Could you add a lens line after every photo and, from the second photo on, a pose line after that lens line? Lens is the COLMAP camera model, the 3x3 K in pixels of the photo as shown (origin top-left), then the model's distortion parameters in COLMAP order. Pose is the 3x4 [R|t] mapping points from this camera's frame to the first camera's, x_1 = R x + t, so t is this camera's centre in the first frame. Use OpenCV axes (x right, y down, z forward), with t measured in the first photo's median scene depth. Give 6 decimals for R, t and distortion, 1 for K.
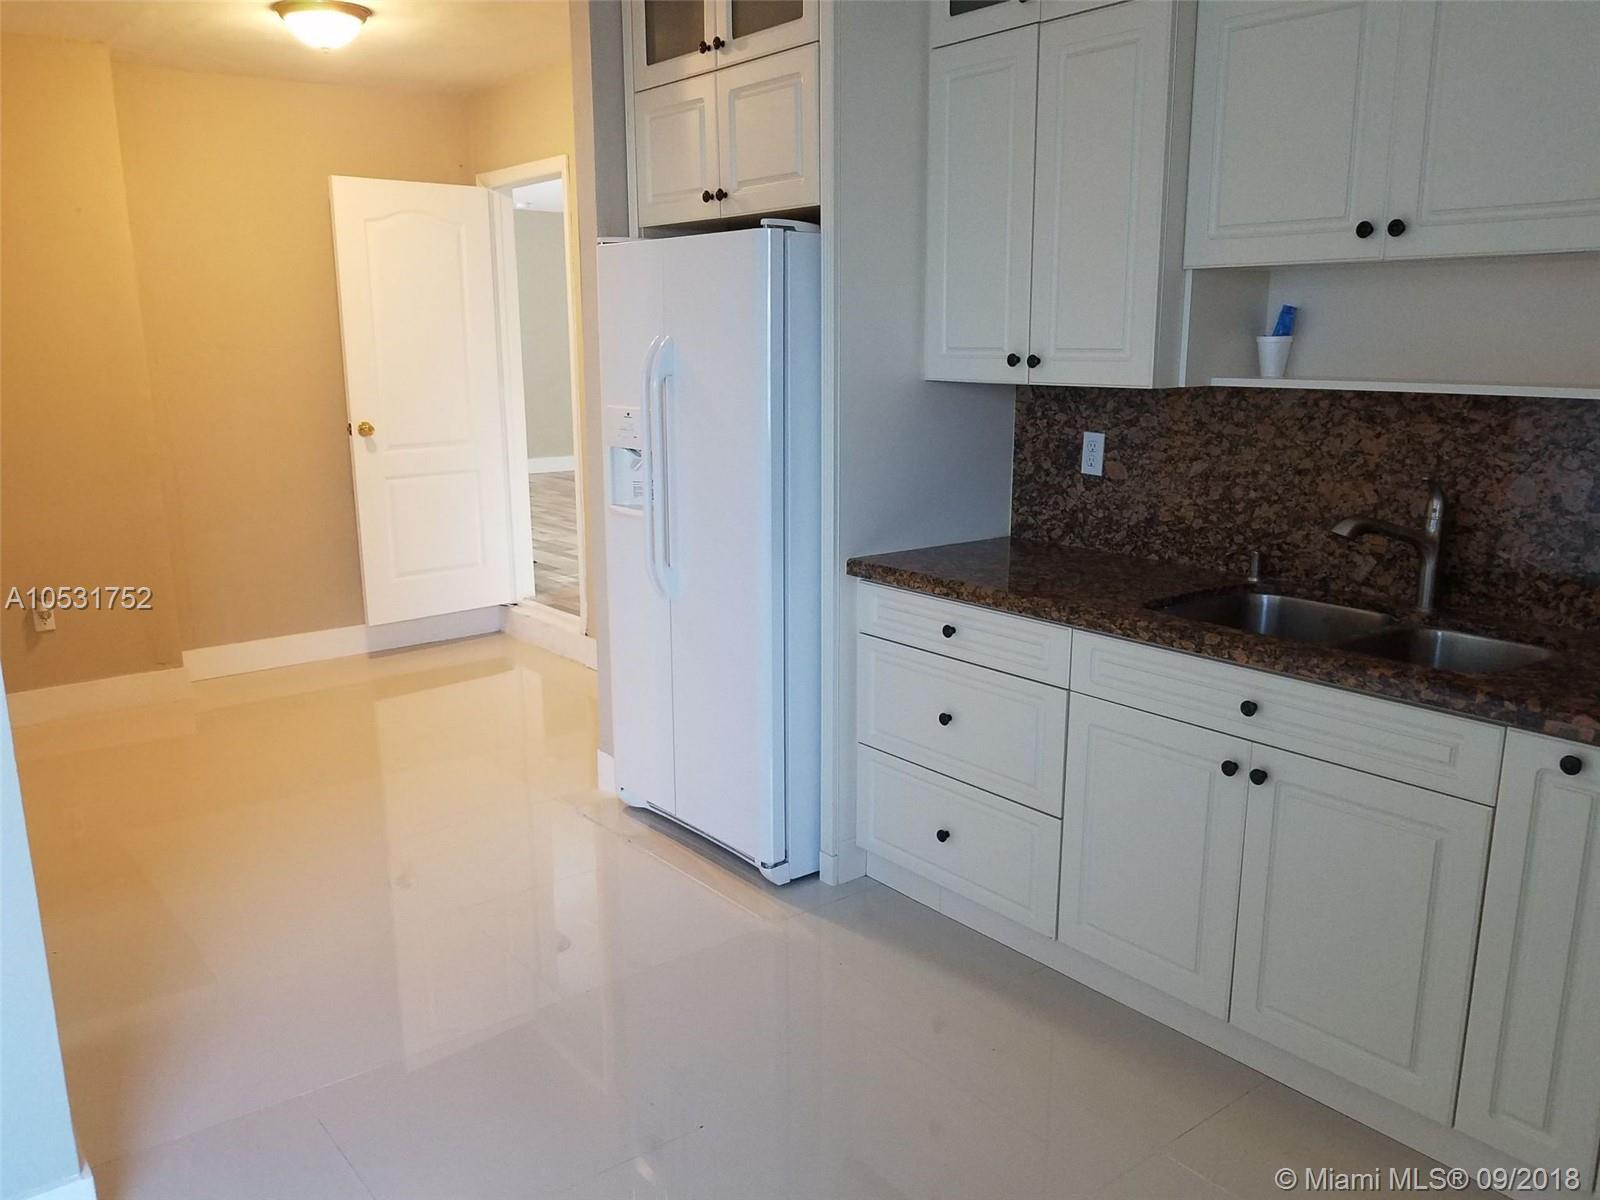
lens RADIAL K [[1237.4, 0, 800.0], [0, 1237.4, 600.0], [0, 0, 1]] dist [-0.009440, -0.005261]
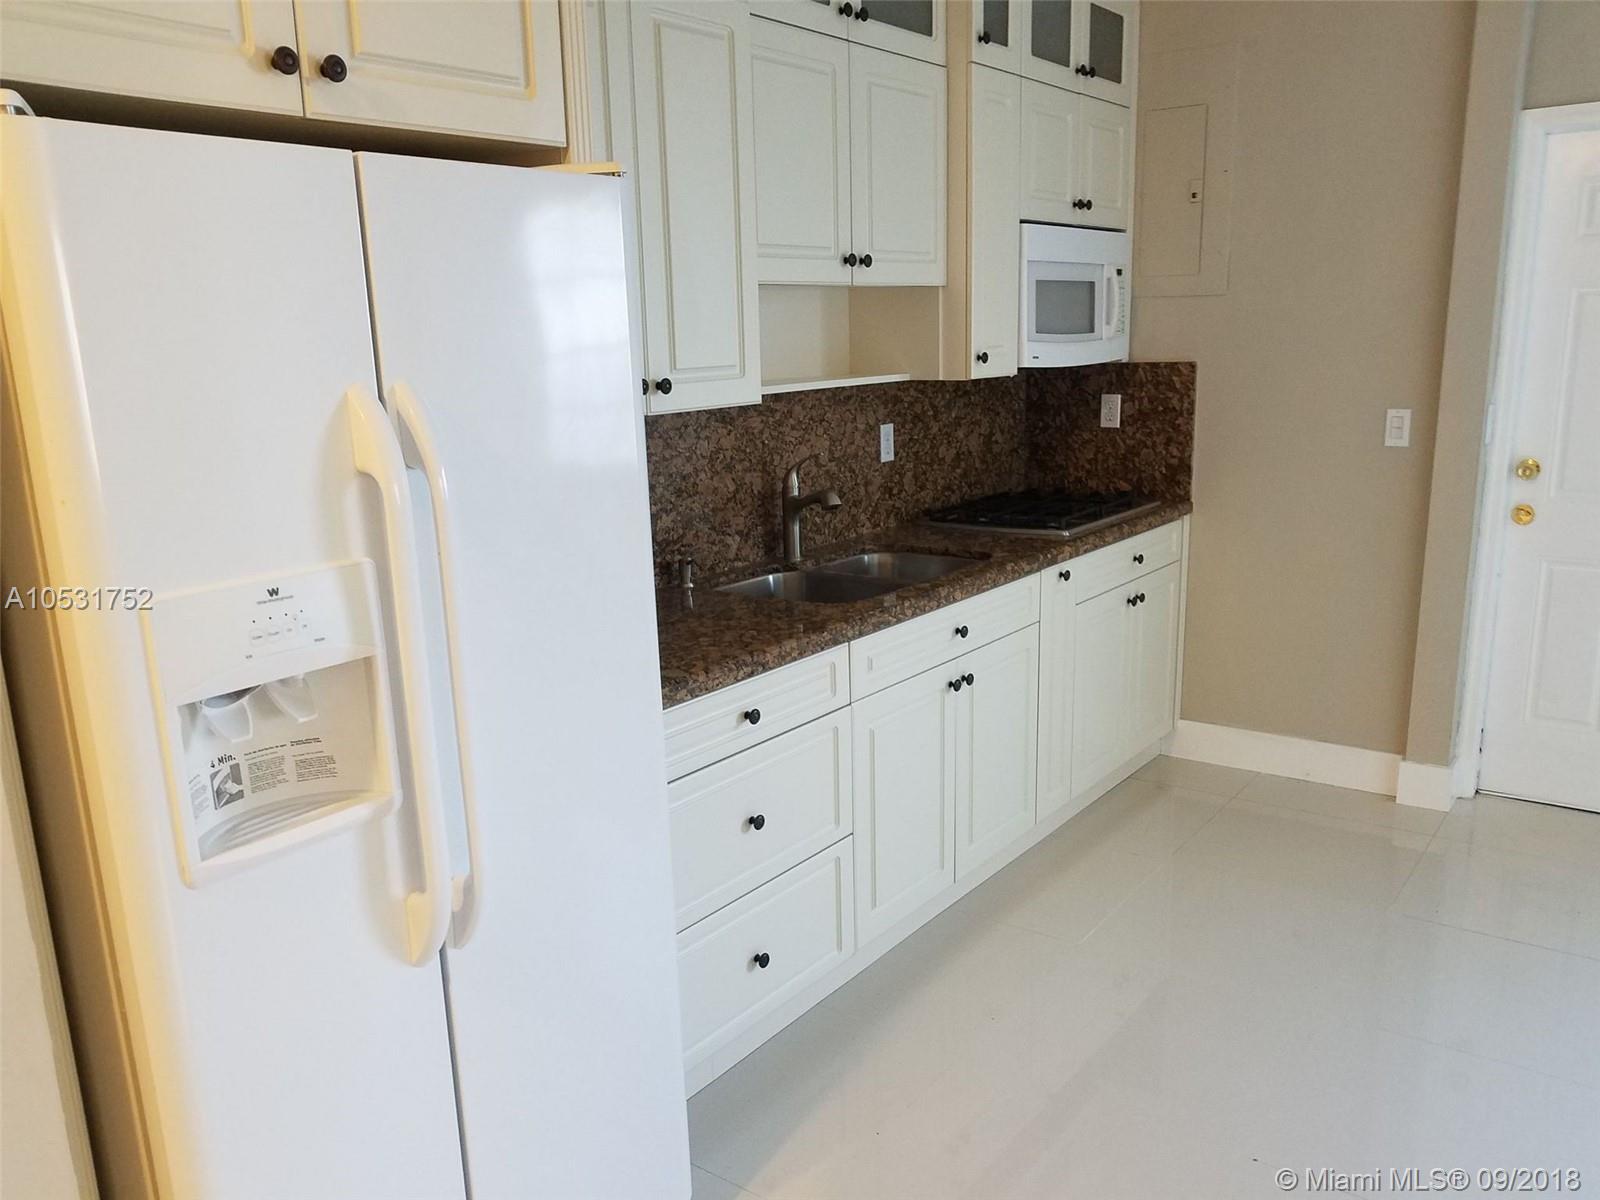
lens RADIAL K [[1237.4, 0, 800.0], [0, 1237.4, 600.0], [0, 0, 1]] dist [-0.009440, -0.005261]
pose [[-0.230231, -0.196812, 0.953026, -0.689381], [0.240405, 0.937477, 0.251677, -0.260101], [-0.942974, 0.287056, -0.168522, 1.163118]]
